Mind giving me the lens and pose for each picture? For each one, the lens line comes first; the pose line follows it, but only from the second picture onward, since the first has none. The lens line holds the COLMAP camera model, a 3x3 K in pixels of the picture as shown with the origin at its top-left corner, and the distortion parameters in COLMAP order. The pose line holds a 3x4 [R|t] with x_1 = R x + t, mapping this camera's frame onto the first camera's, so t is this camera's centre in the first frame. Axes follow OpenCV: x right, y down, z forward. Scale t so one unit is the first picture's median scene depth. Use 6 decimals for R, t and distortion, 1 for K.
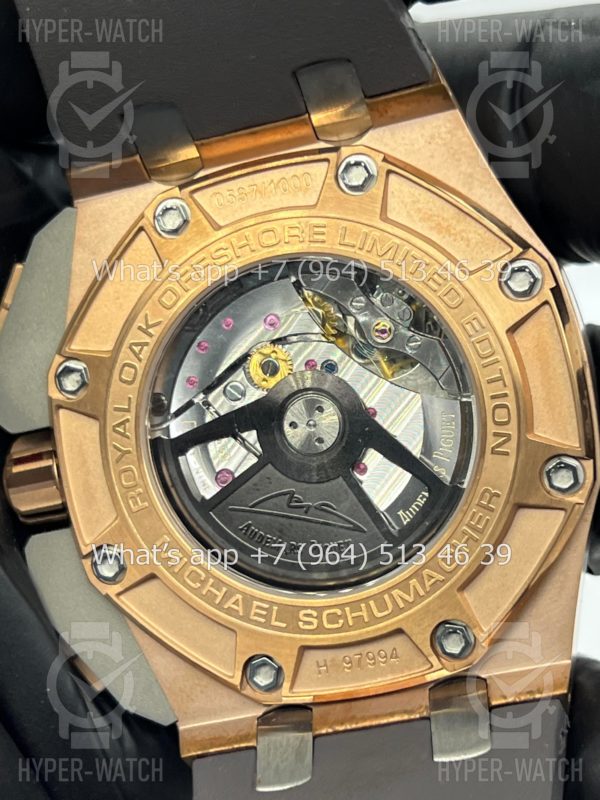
lens RADIAL K [[1841.5, 0, 306.0], [0, 1841.5, 398.6], [0, 0, 1]] dist [0.236381, 0.000000]
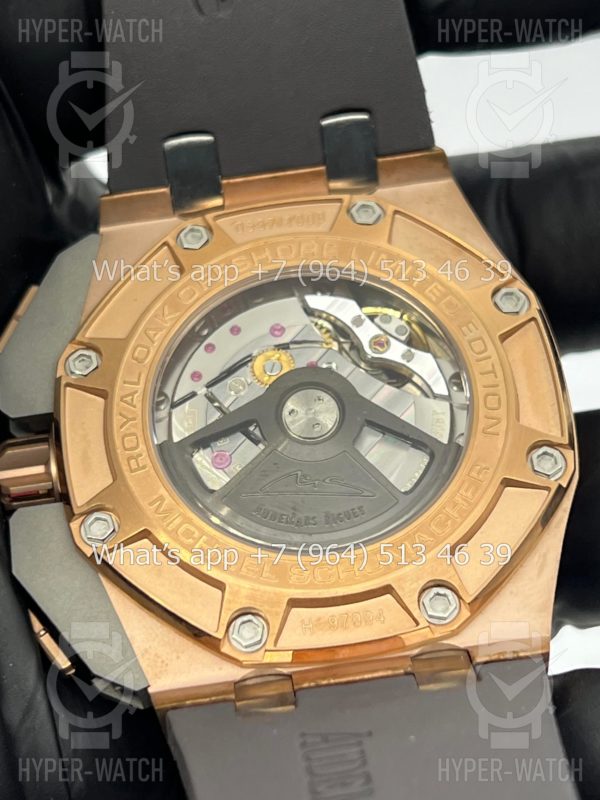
lens RADIAL K [[1841.5, 0, 299.6], [0, 1841.5, 395.2], [0, 0, 1]] dist [0.236381, 0.000000]
pose [[0.982060, 0.135941, 0.130681, -0.144125], [-0.062520, 0.888558, -0.454485, 0.491346], [-0.177900, 0.438161, 0.881116, 0.057767]]
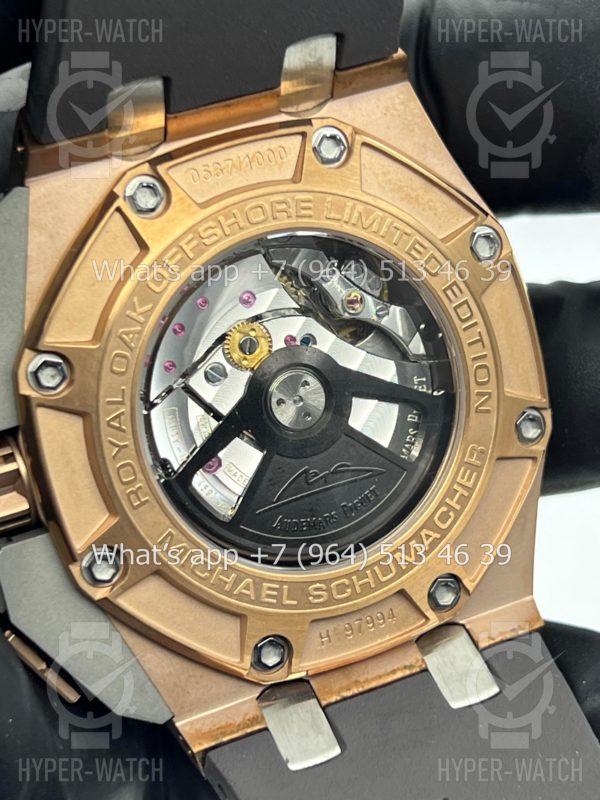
lens RADIAL K [[1841.5, 0, 293.0], [0, 1841.5, 405.6], [0, 0, 1]] dist [0.236381, 0.000000]
pose [[0.852023, -0.093240, 0.515135, -0.514314], [0.065467, 0.995264, 0.071863, -0.054901], [-0.519395, -0.027504, 0.854091, 0.150389]]
